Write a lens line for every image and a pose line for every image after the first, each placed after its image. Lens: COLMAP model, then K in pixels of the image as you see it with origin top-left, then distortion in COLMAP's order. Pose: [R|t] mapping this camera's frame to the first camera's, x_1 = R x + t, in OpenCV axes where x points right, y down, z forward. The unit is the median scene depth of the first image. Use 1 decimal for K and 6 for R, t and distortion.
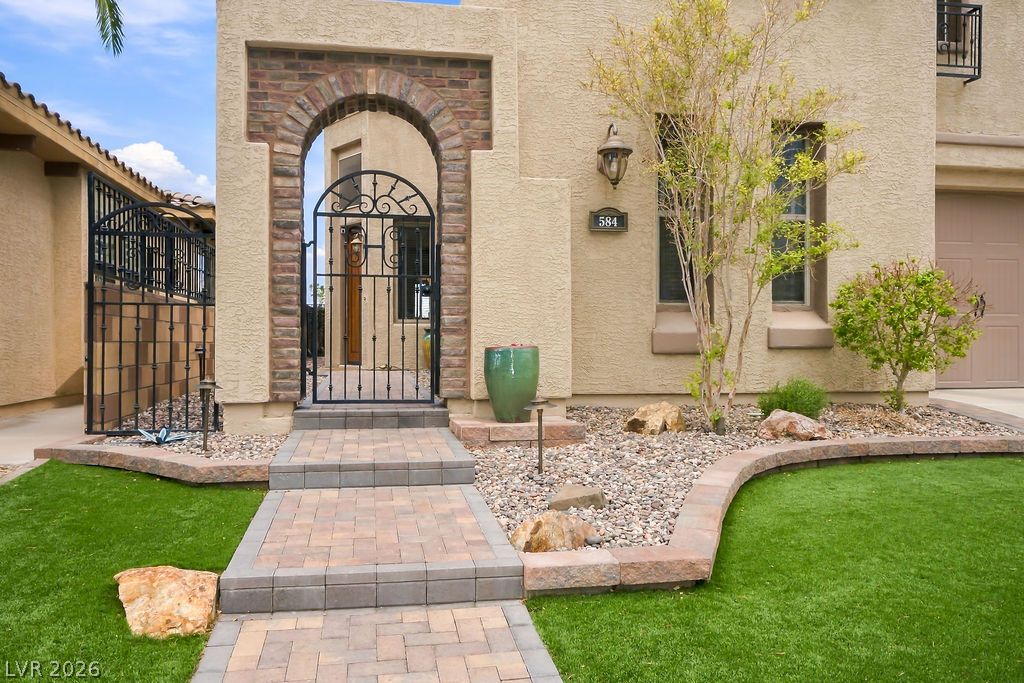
lens RADIAL K [[809.9, 0, 513.4], [0, 809.9, 330.4], [0, 0, 1]] dist [-0.005231, 0.009143]
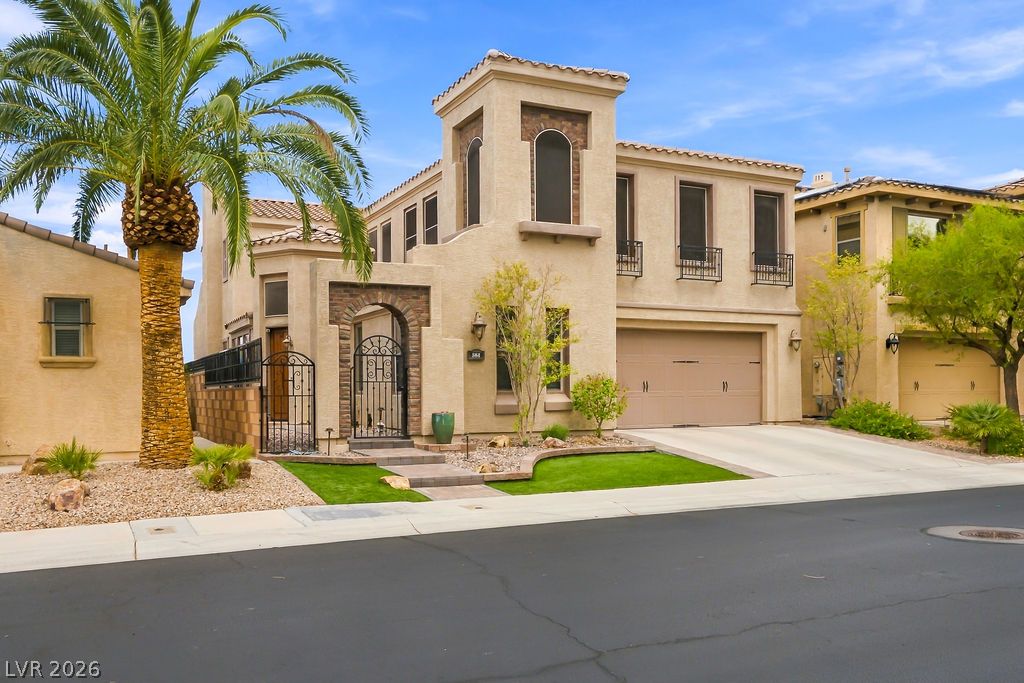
lens RADIAL K [[890.0, 0, 514.1], [0, 890.0, 344.8], [0, 0, 1]] dist [-0.071190, 0.000353]
pose [[0.962113, 0.008102, 0.272530, -0.486841], [0.002816, 0.999210, -0.039648, -0.071332], [-0.272636, 0.038913, 0.961330, -1.496171]]
